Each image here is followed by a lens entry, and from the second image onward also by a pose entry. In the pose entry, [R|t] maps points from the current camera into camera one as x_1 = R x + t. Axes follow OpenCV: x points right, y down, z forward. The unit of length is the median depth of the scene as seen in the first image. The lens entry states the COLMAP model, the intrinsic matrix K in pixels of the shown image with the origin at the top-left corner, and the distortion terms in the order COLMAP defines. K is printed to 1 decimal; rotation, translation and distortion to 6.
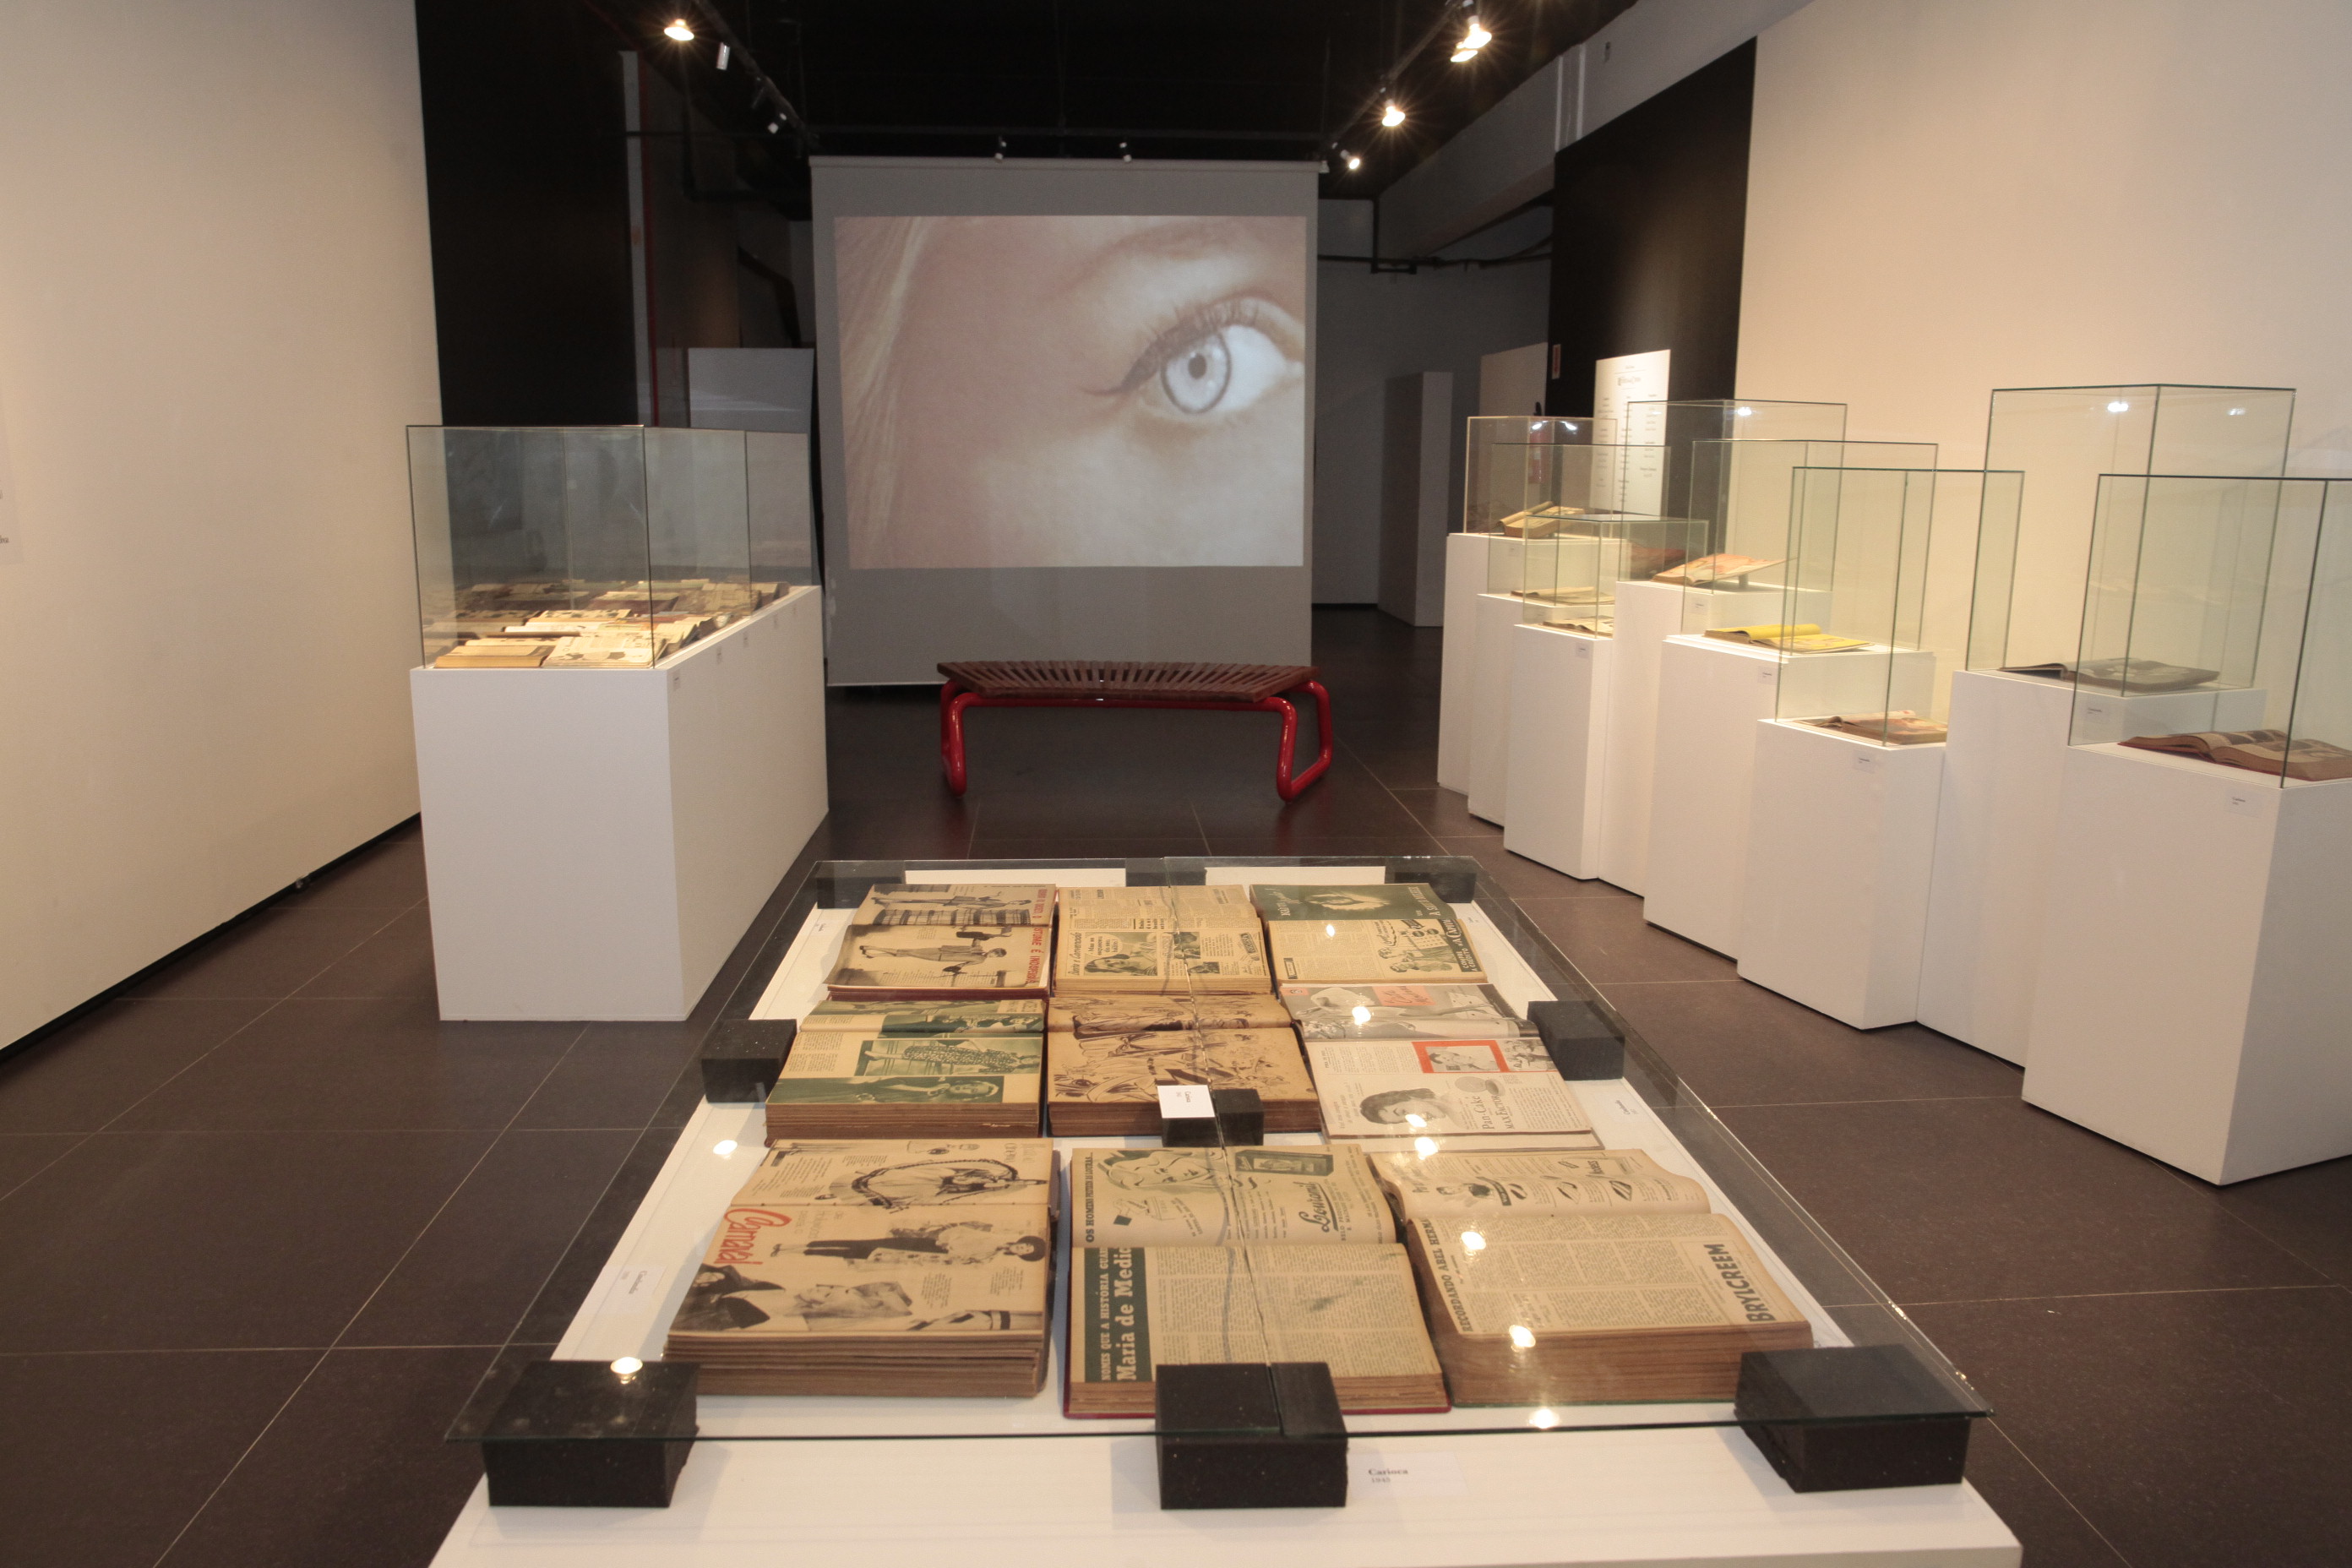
lens RADIAL K [[1644.1, 0, 1176.0], [0, 1644.1, 784.0], [0, 0, 1]] dist [-0.043664, 0.003724]
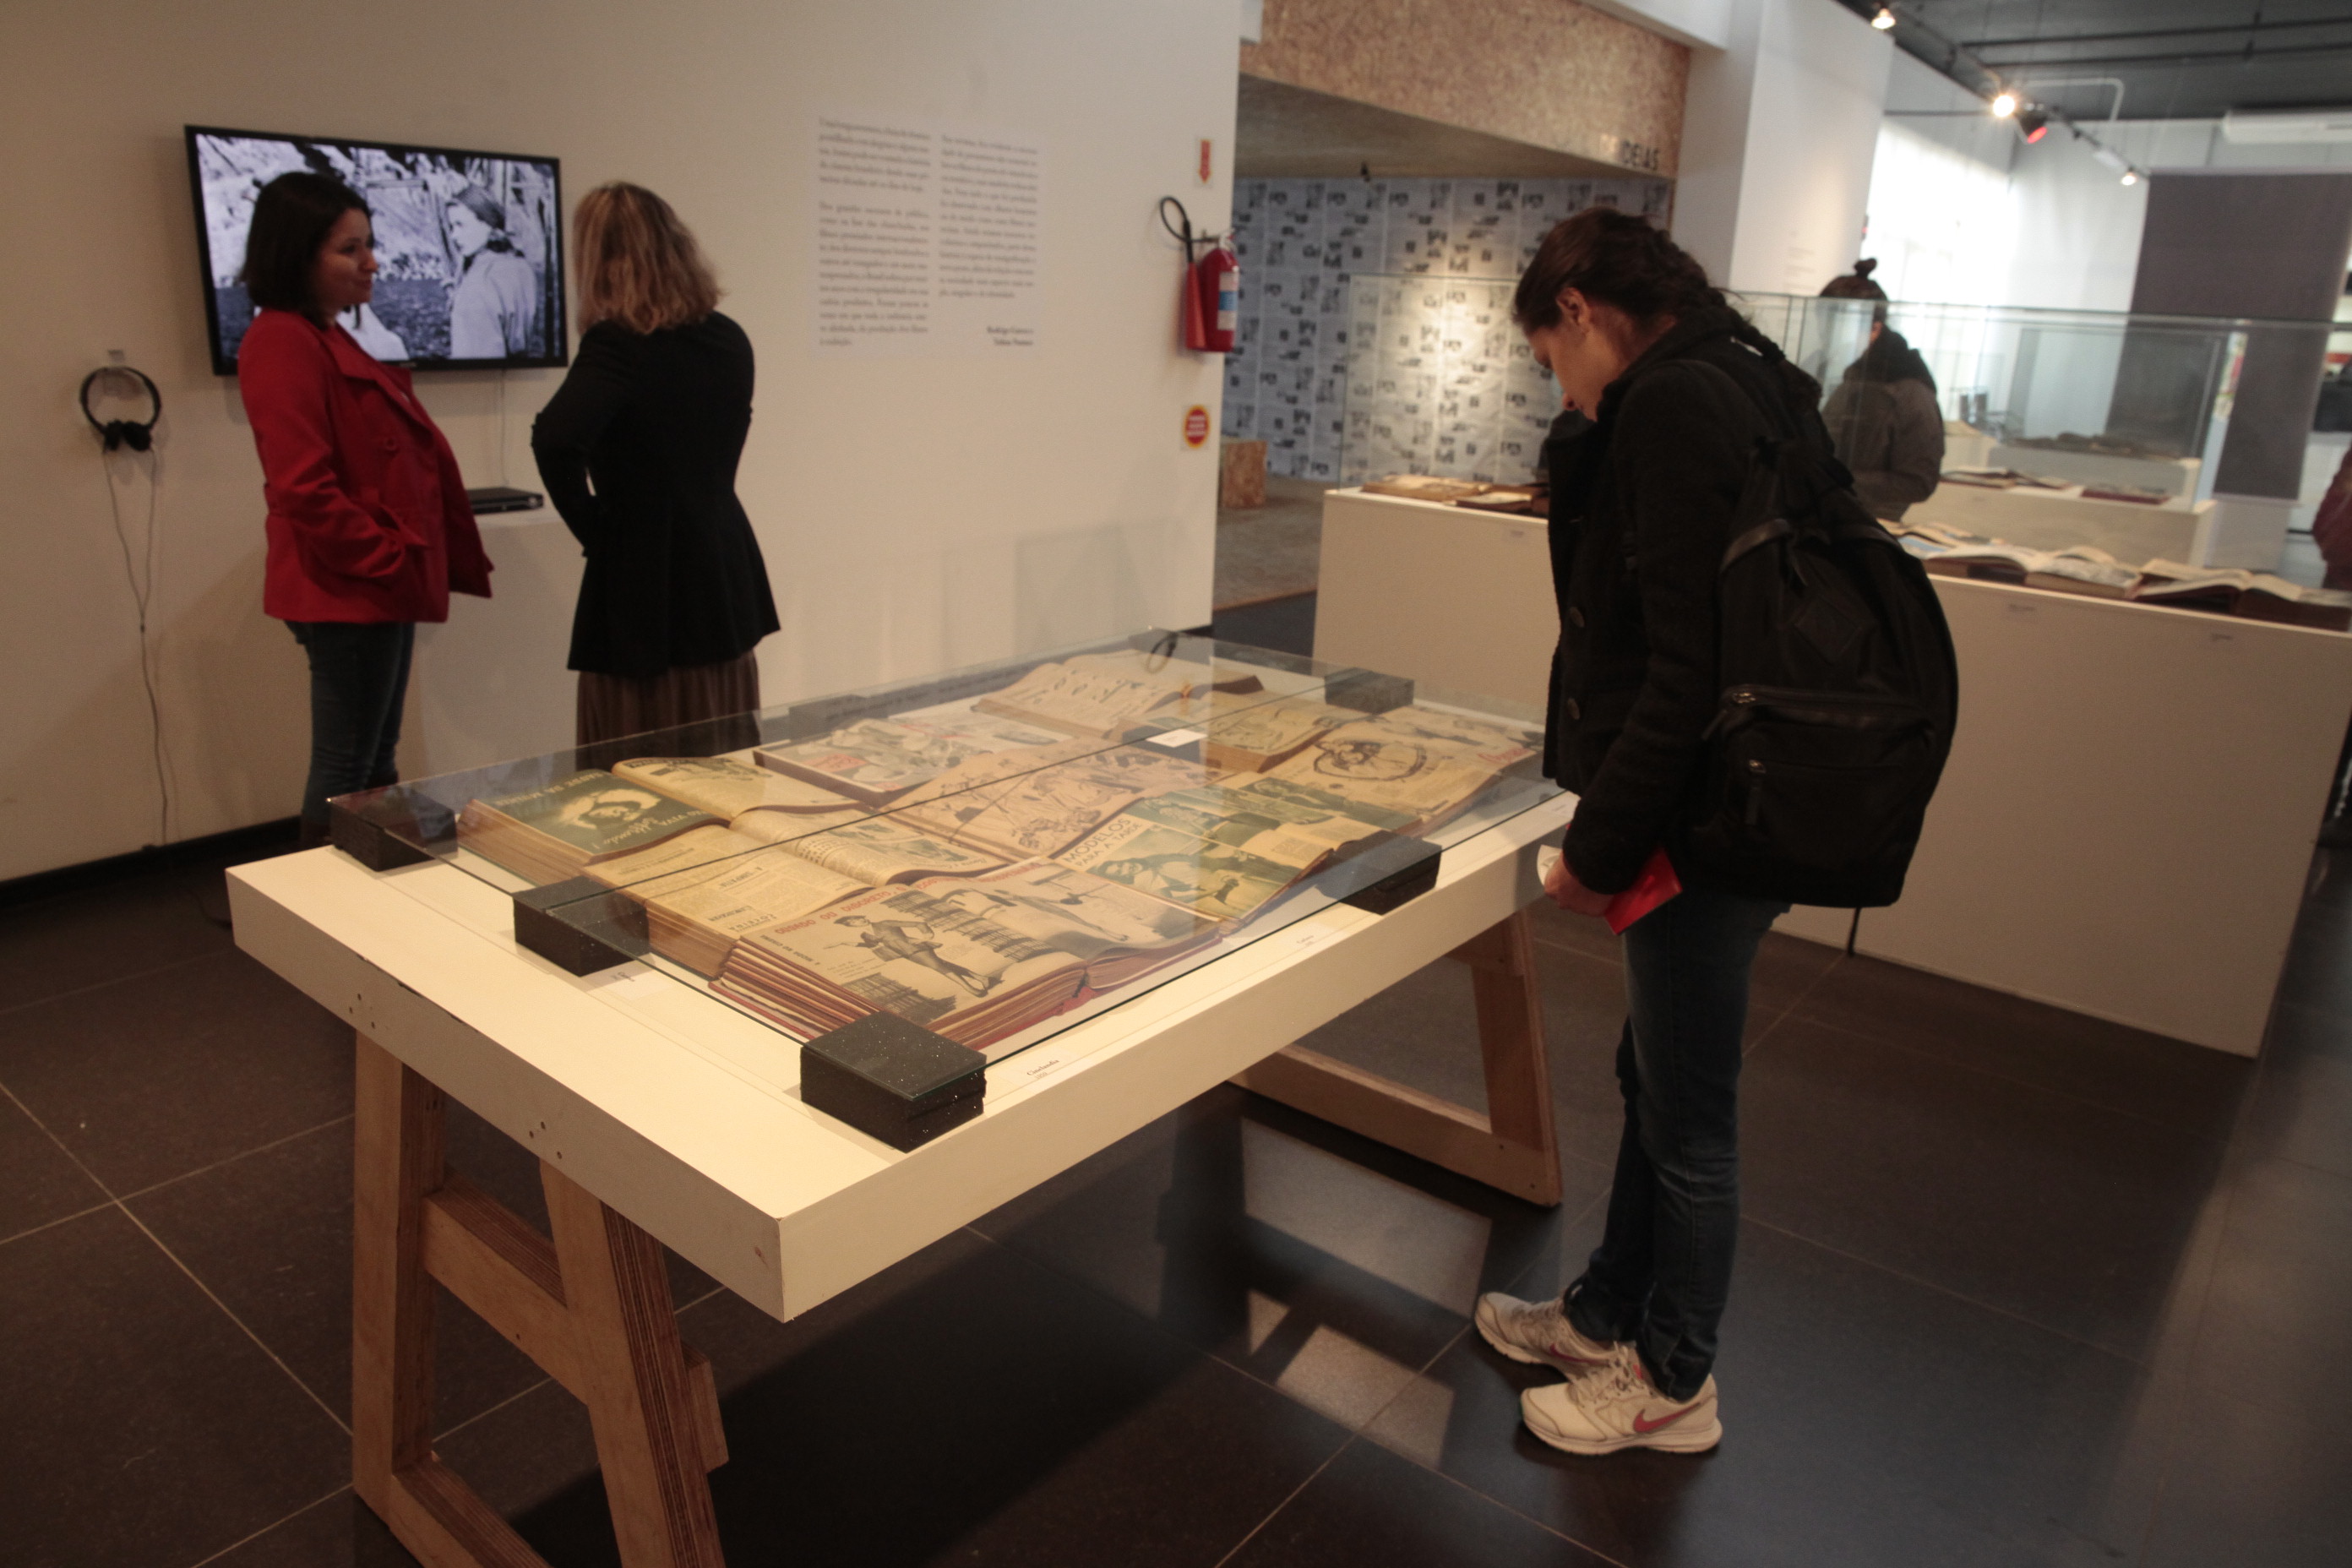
lens RADIAL K [[1644.1, 0, 1176.0], [0, 1644.1, 784.0], [0, 0, 1]] dist [-0.043664, 0.003724]
pose [[-0.744200, -0.234618, 0.625396, -0.798472], [0.086597, 0.894492, 0.438617, -0.354890], [-0.662320, 0.380576, -0.645364, 1.721865]]
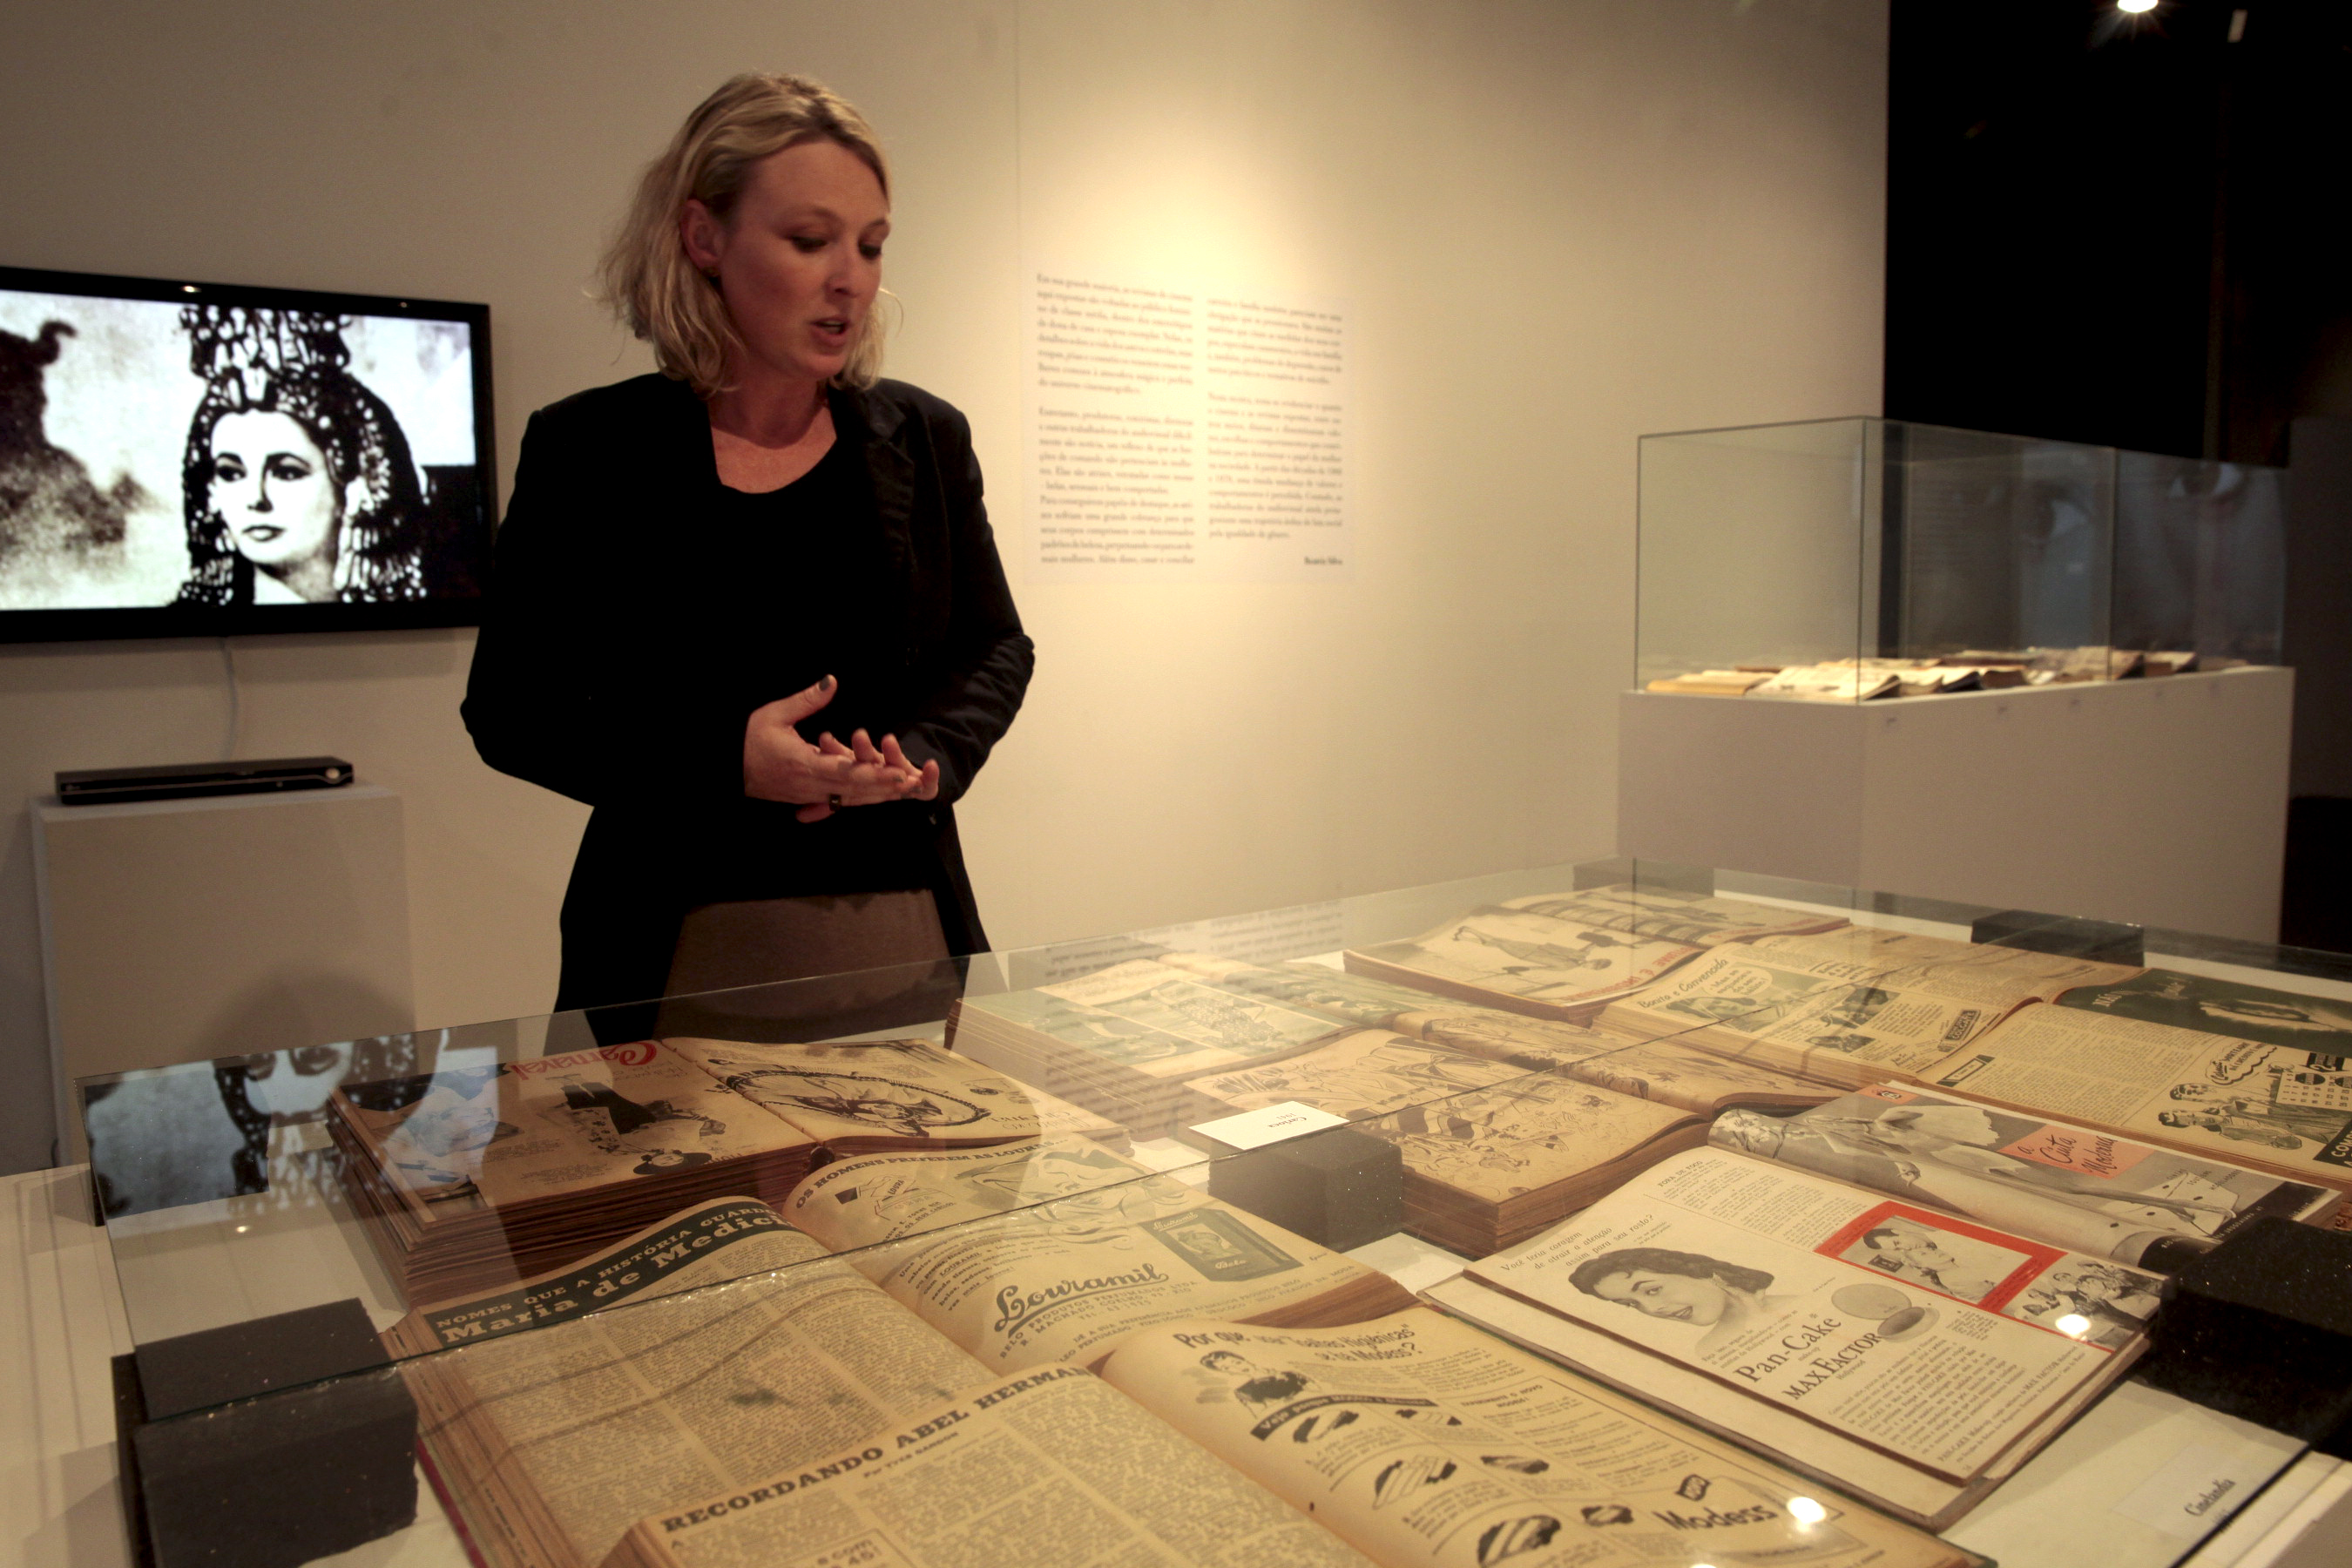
lens RADIAL K [[1644.1, 0, 1176.0], [0, 1644.1, 784.0], [0, 0, 1]] dist [-0.043664, 0.003724]
pose [[0.550395, 0.075400, -0.831493, 0.413402], [-0.155396, 0.987763, -0.013291, 0.078081], [0.820315, 0.136526, 0.555377, 0.565975]]
